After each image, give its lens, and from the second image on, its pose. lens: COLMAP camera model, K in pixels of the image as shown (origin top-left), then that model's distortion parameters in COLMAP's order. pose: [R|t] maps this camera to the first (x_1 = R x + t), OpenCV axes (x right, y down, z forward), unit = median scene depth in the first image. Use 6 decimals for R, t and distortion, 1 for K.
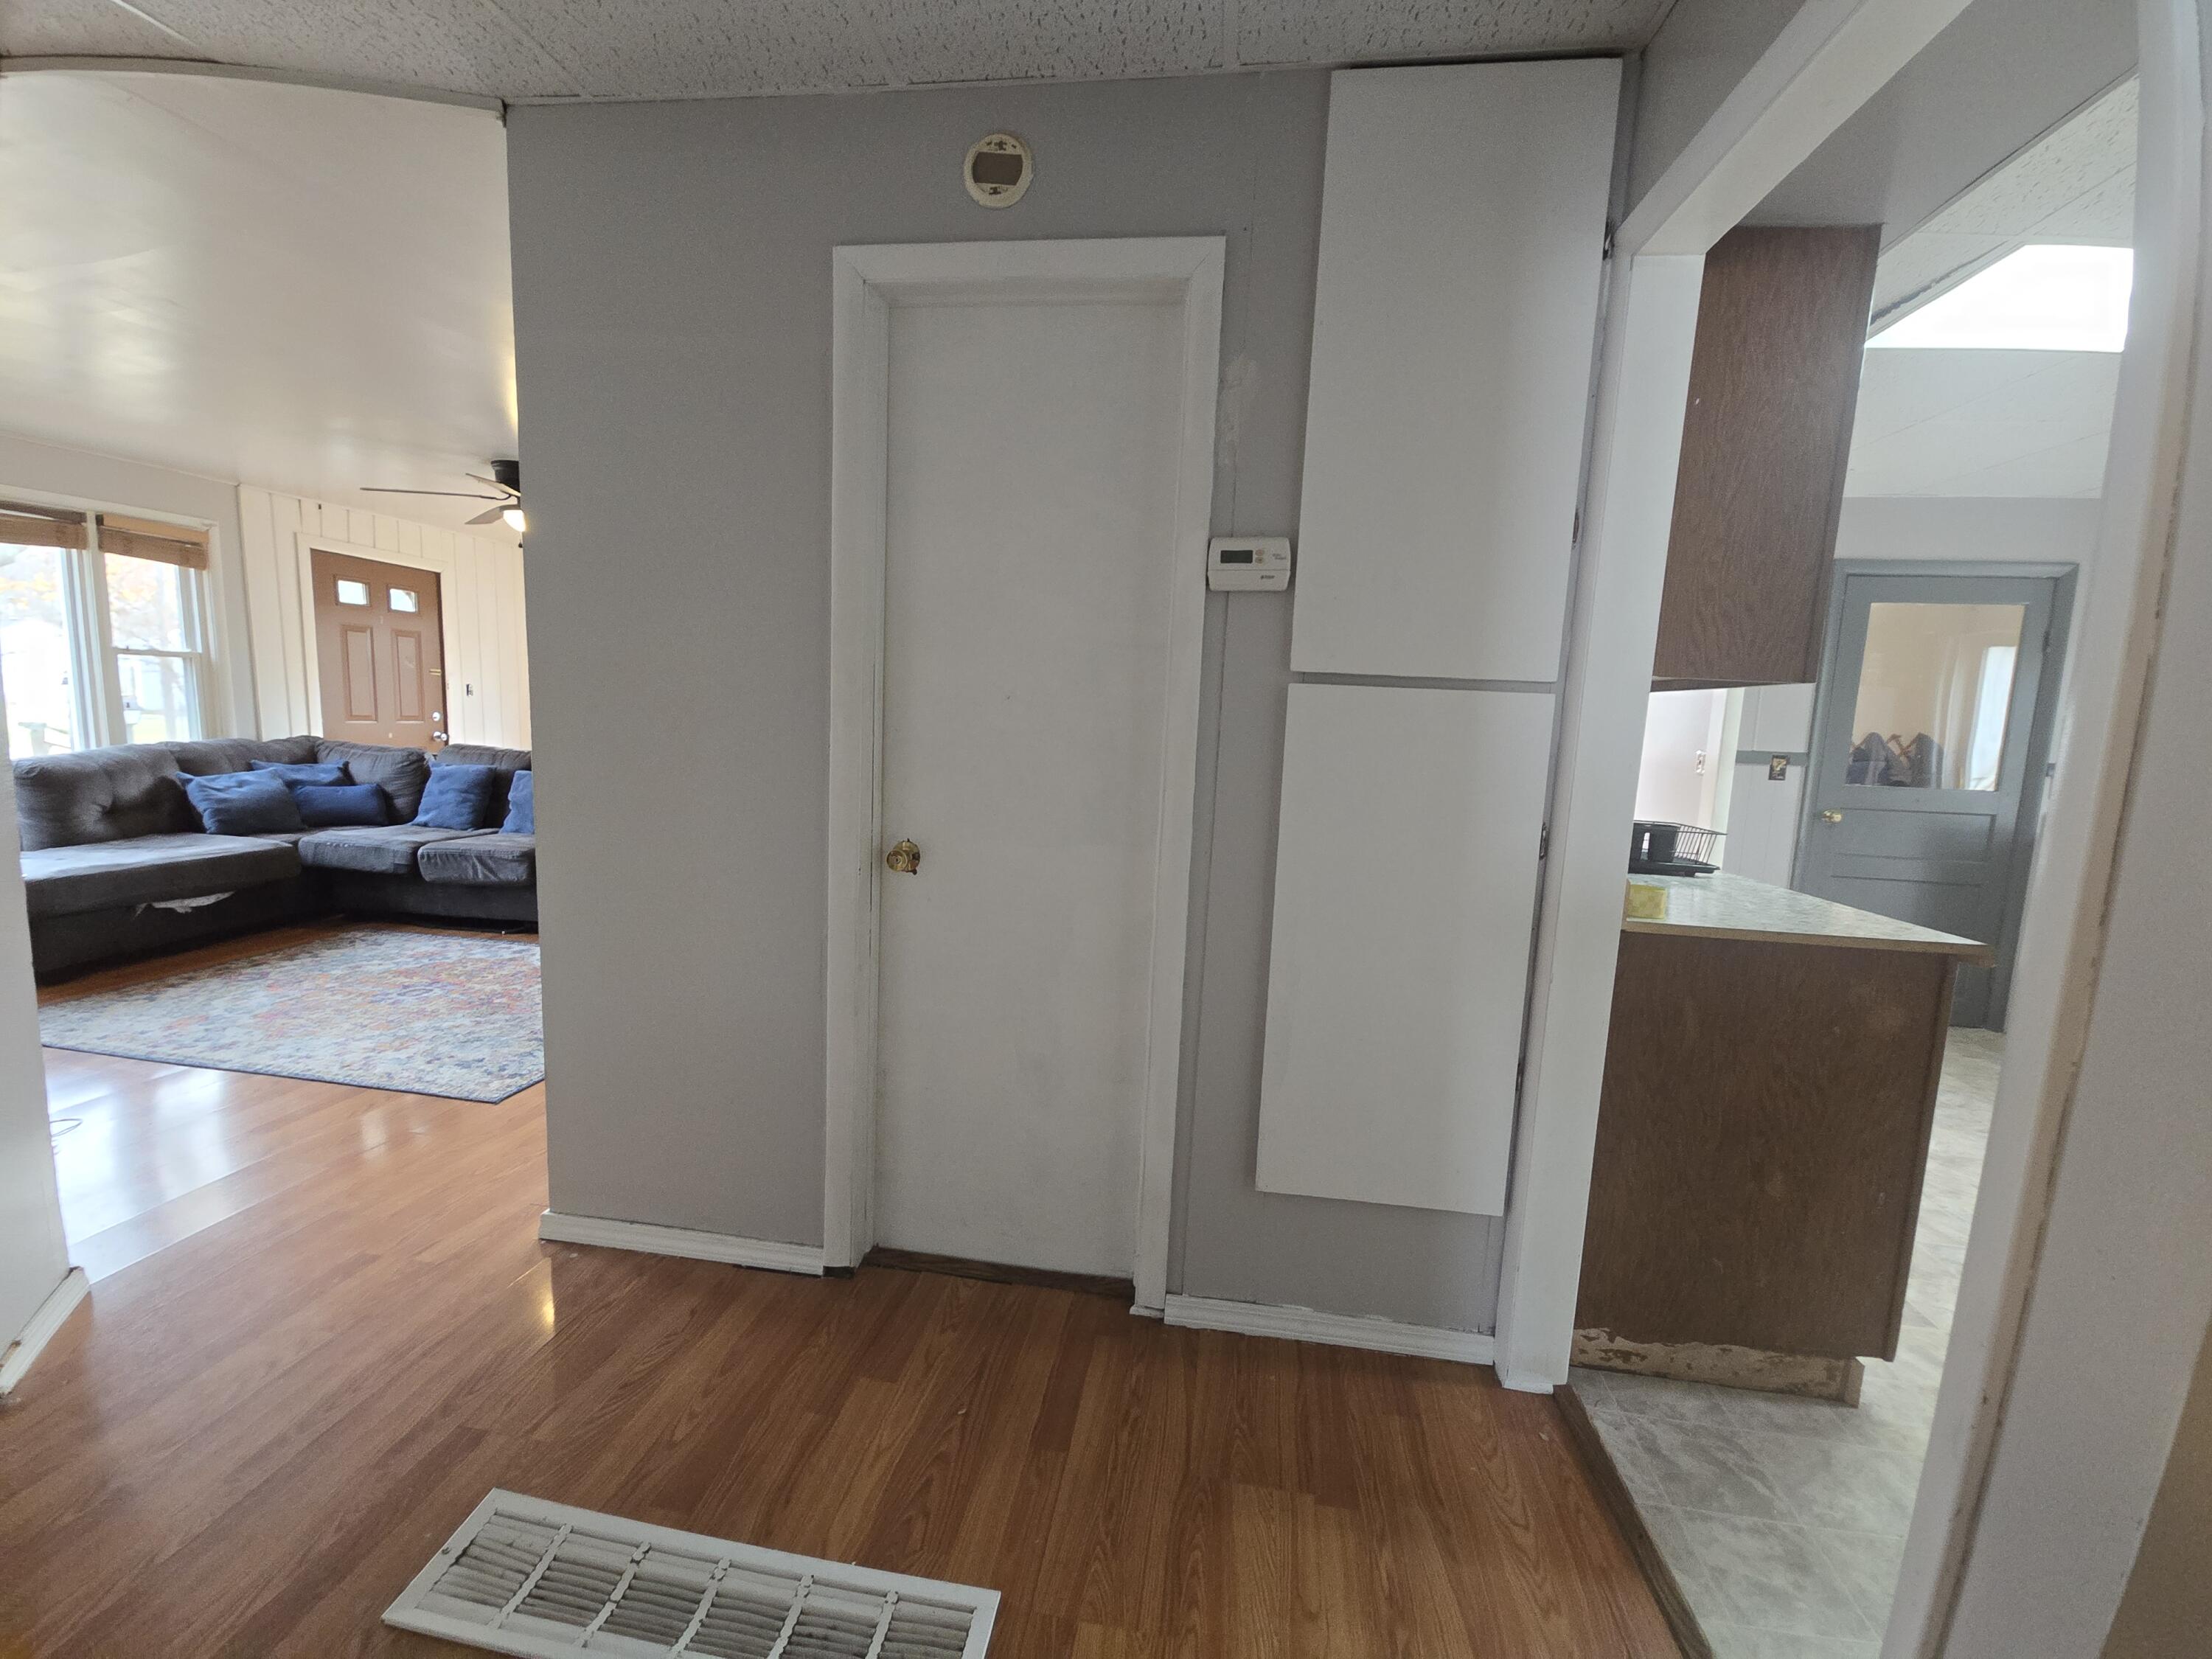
lens RADIAL K [[903.2, 0, 1108.8], [0, 903.2, 822.6], [0, 0, 1]] dist [0.008263, -0.004401]
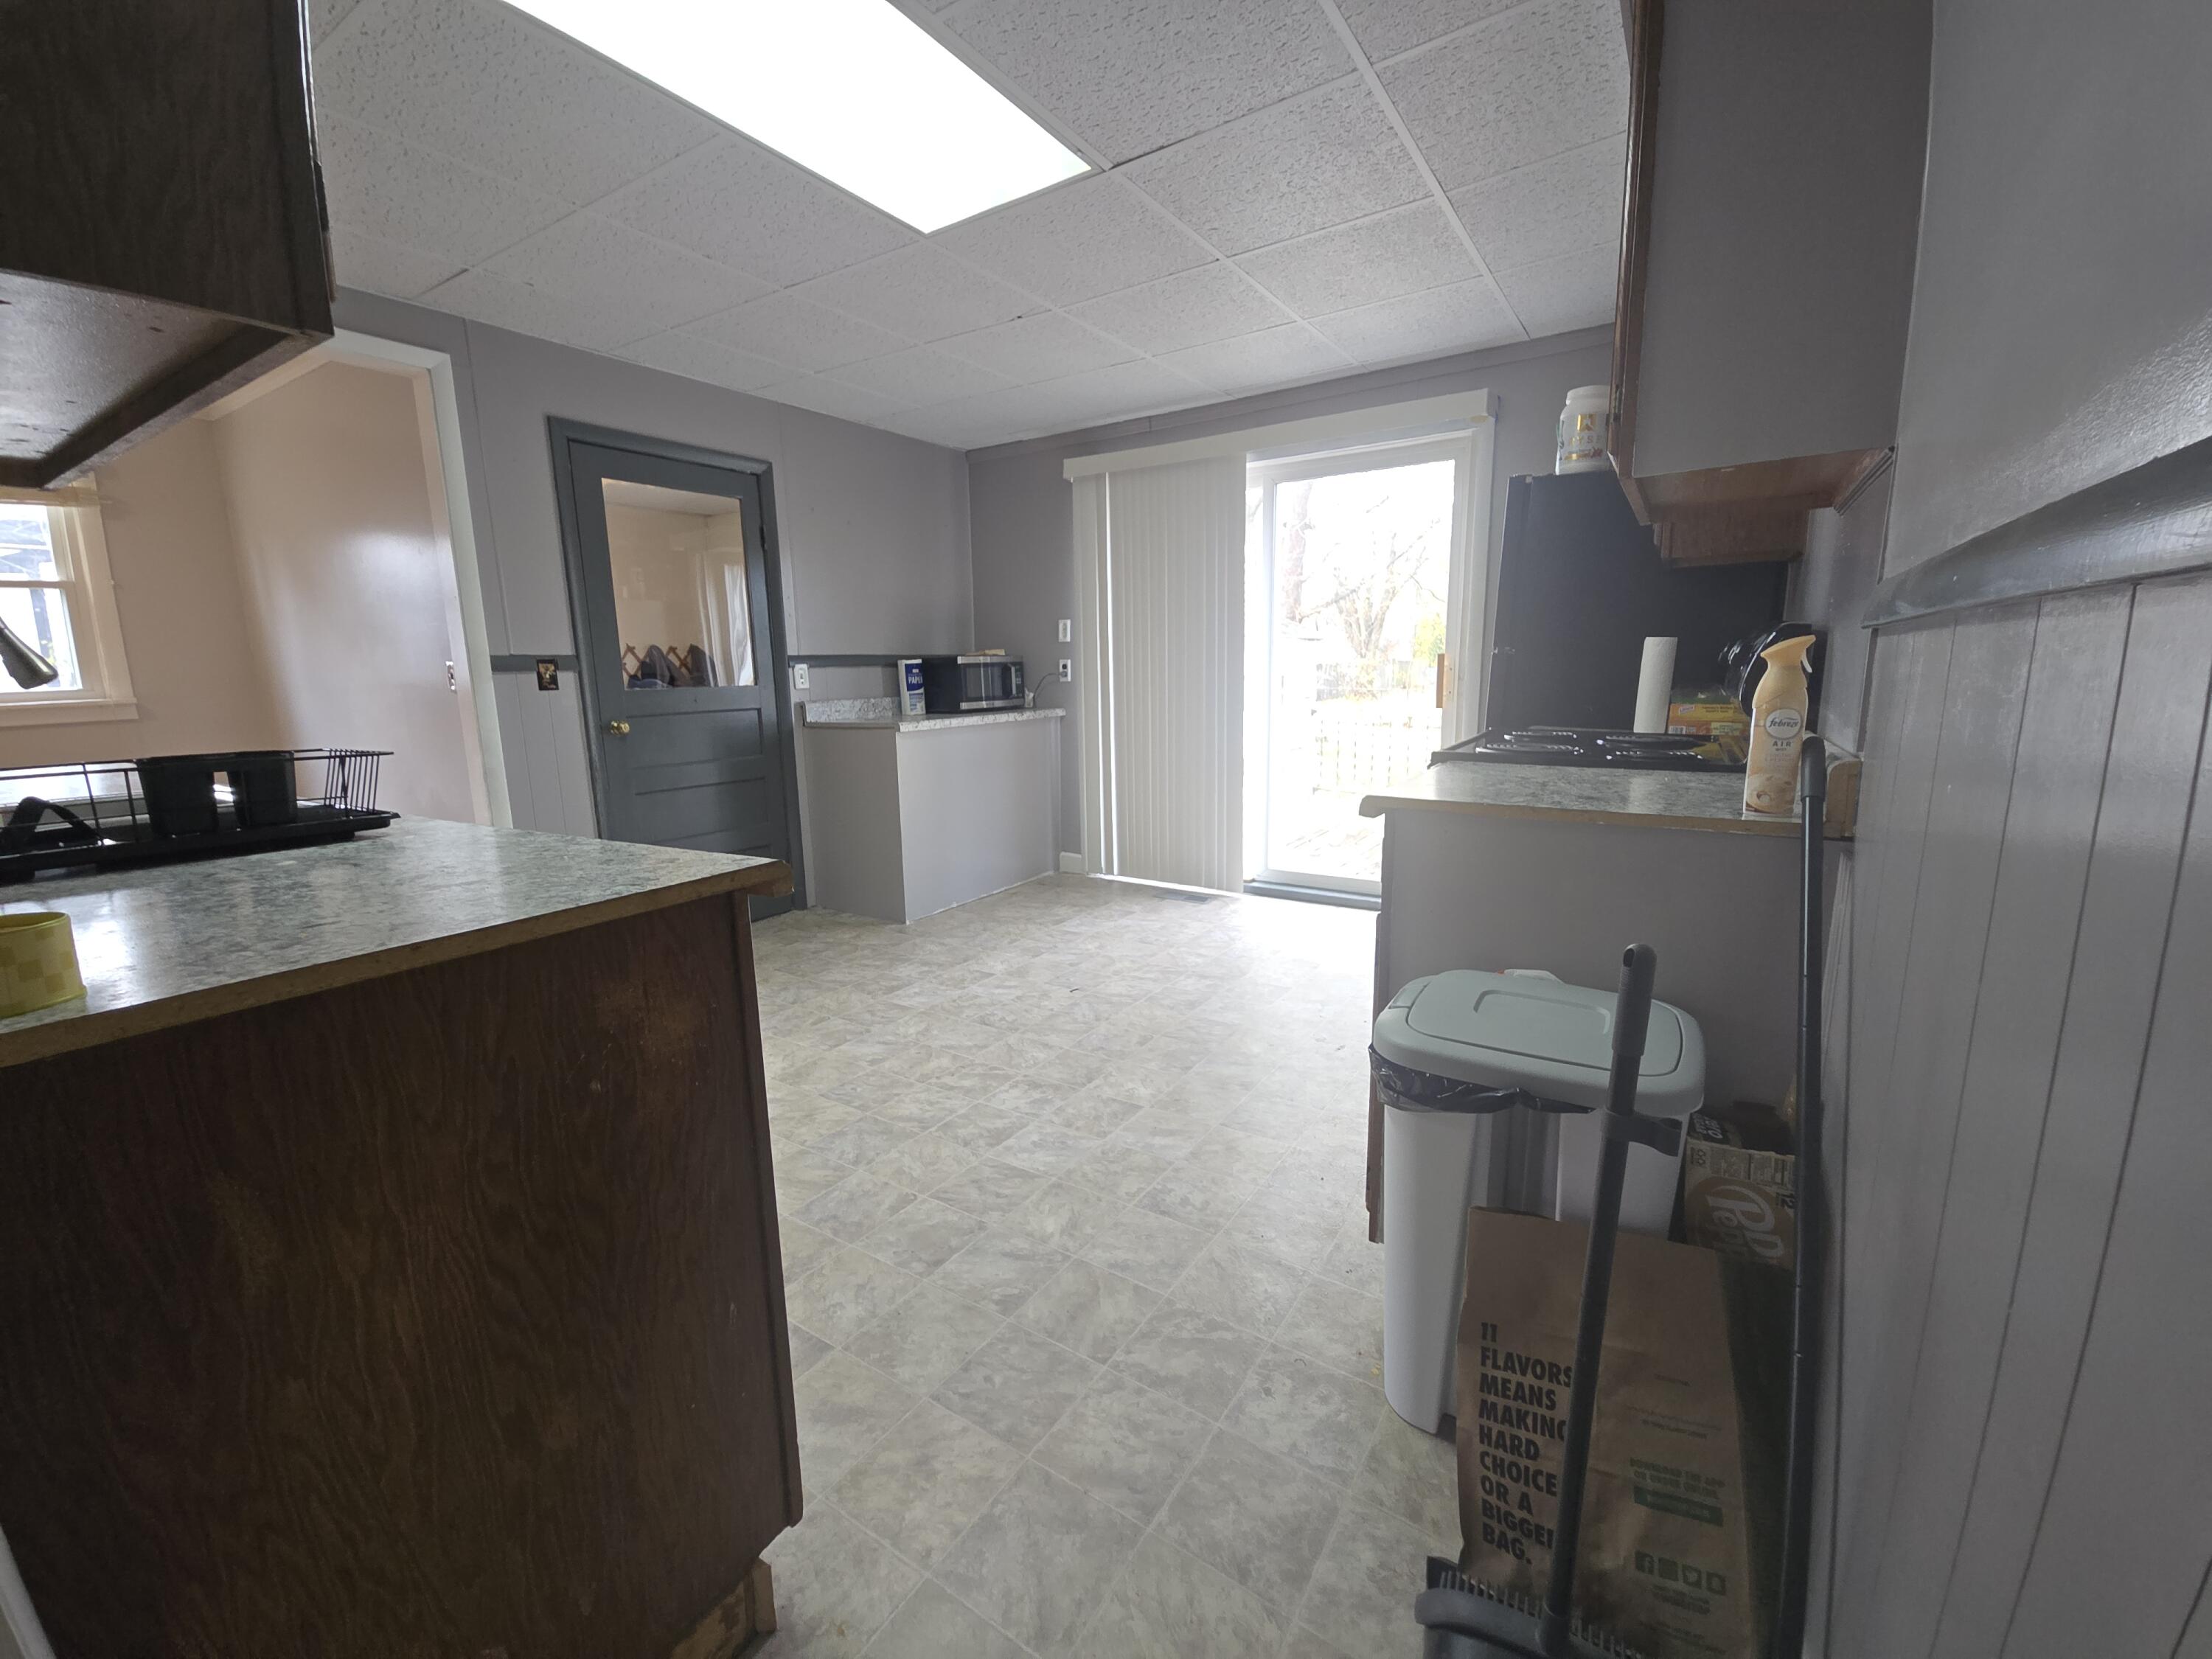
lens RADIAL K [[903.2, 0, 1108.8], [0, 903.2, 822.6], [0, 0, 1]] dist [0.008263, -0.004401]
pose [[0.414249, -0.202427, 0.887367, 0.198491], [0.147799, 0.976974, 0.153872, 0.018670], [-0.898083, 0.067411, 0.434629, 0.201469]]
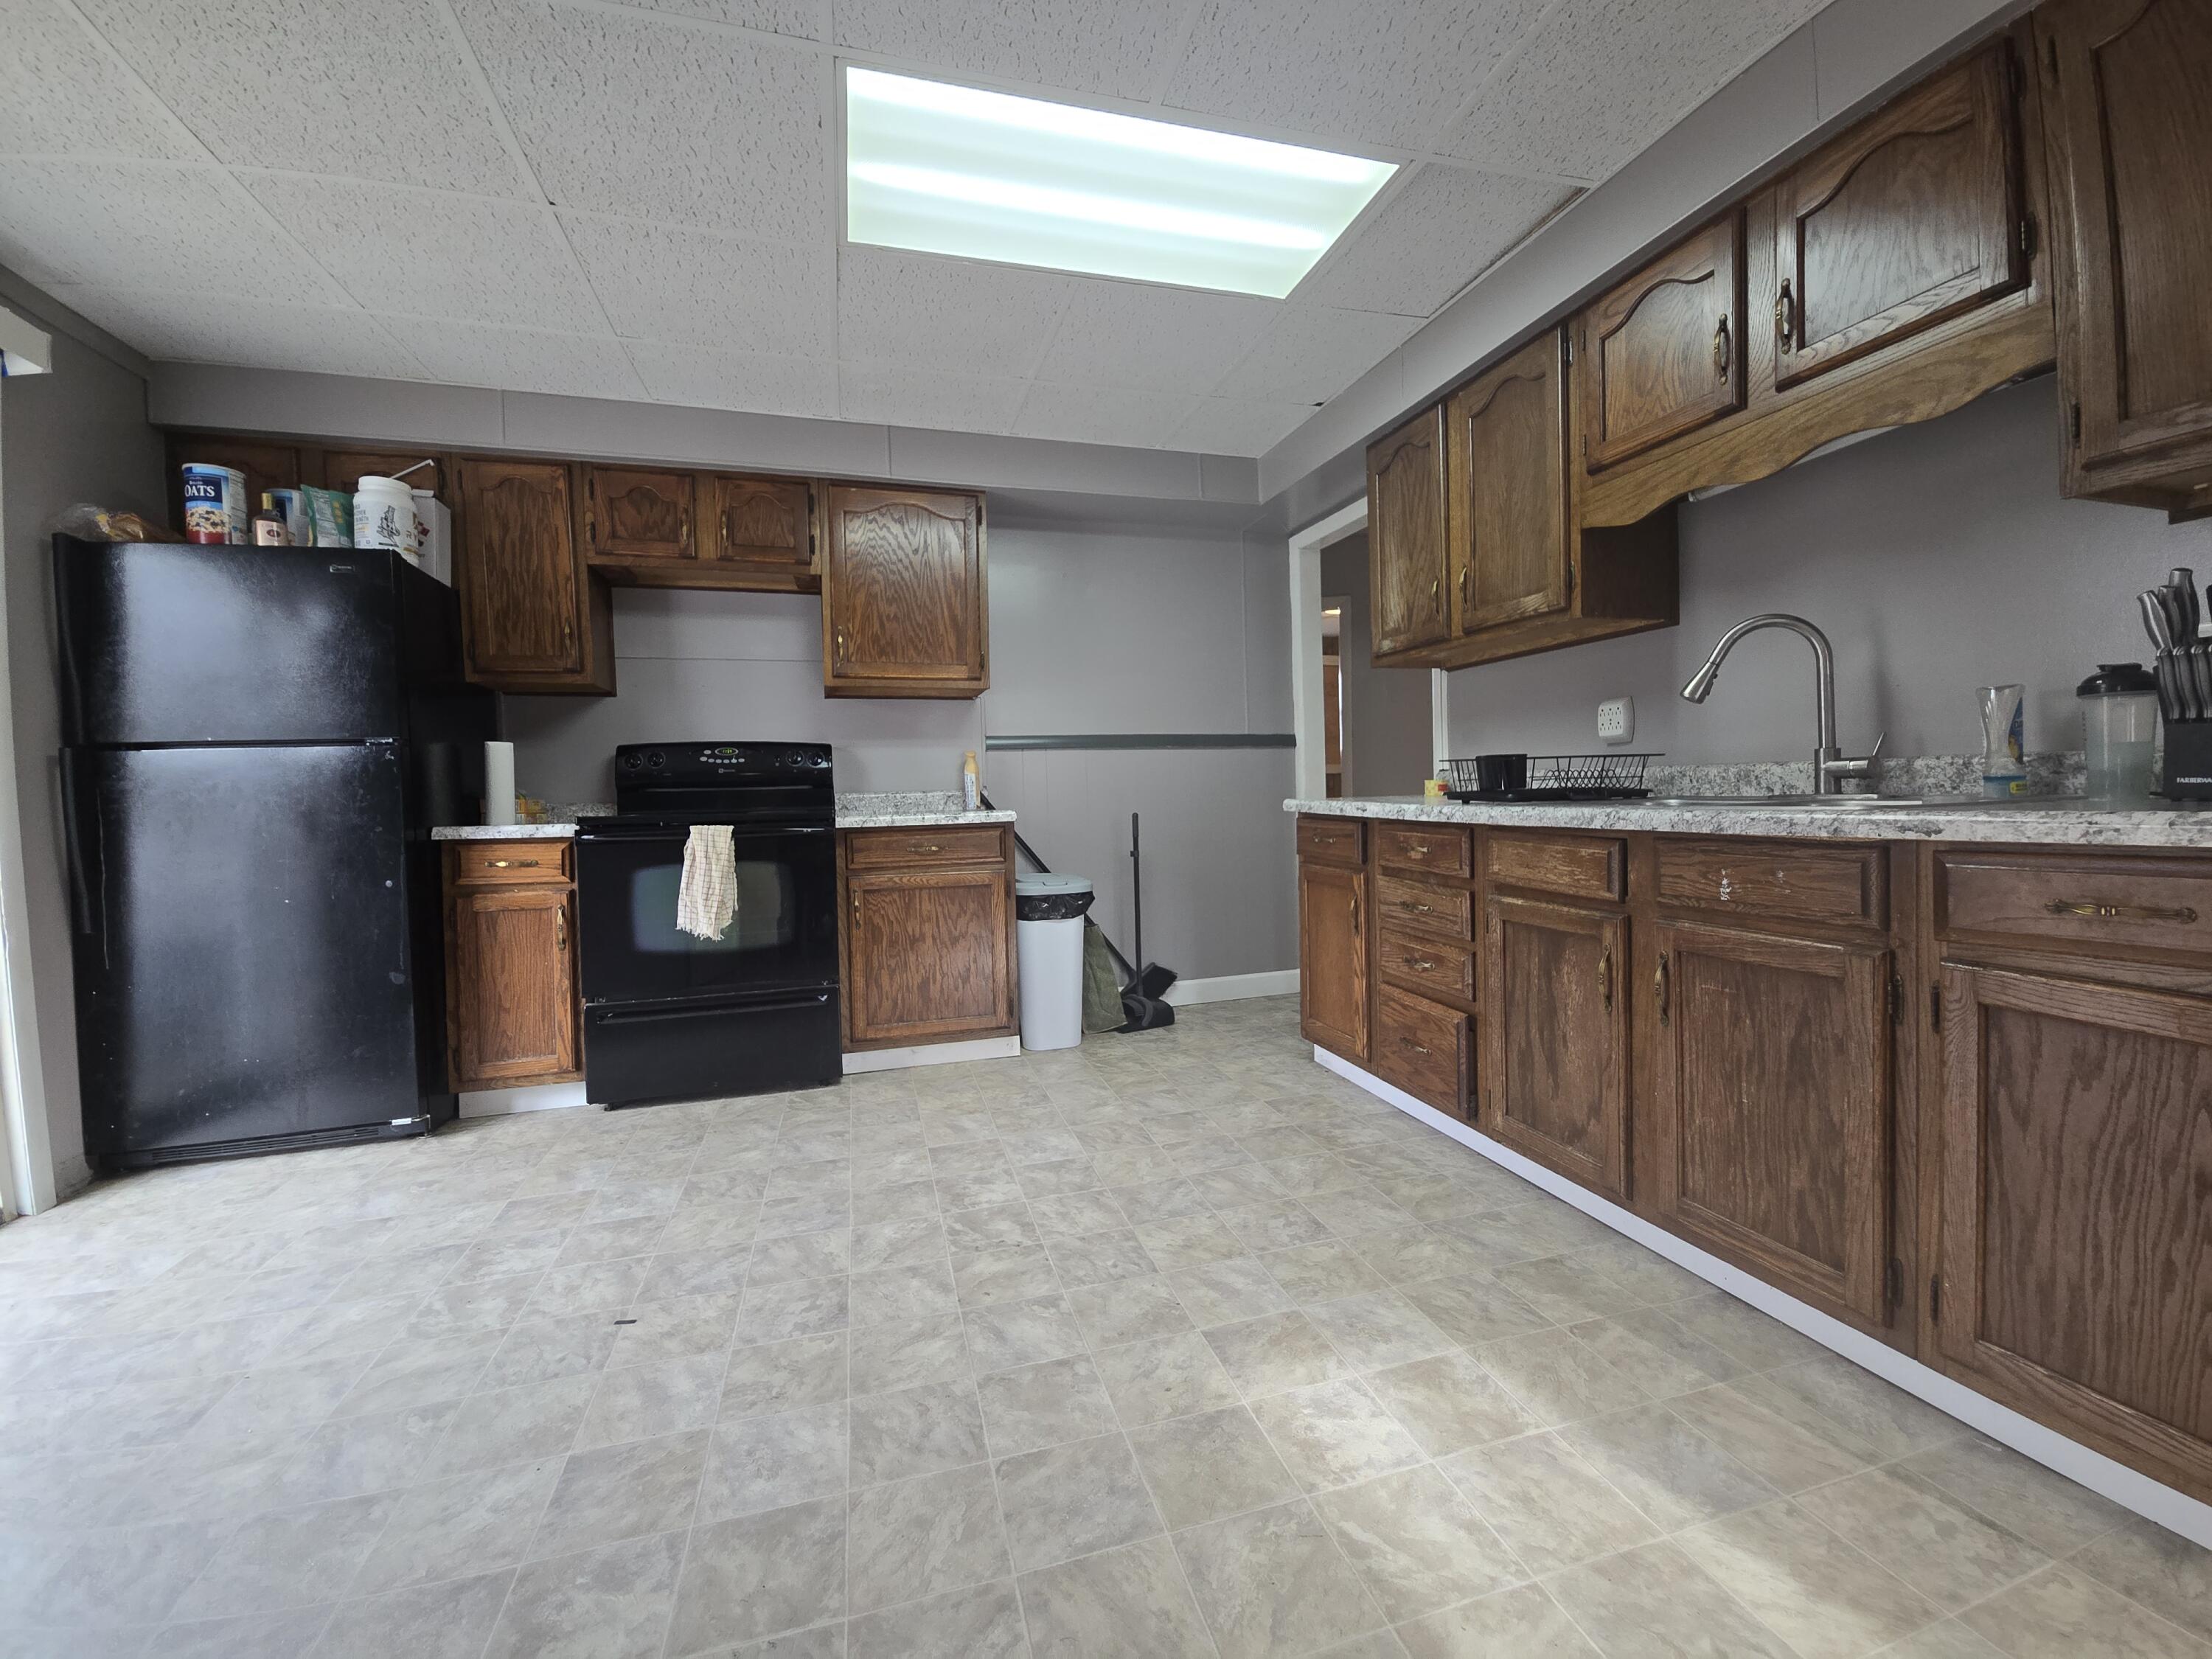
lens RADIAL K [[903.2, 0, 1108.8], [0, 903.2, 822.6], [0, 0, 1]] dist [0.008263, -0.004401]
pose [[-0.909754, -0.003467, -0.415133, 0.812104], [-0.063388, 0.989400, 0.130651, -0.016257], [0.410280, 0.145175, -0.900330, 0.993149]]
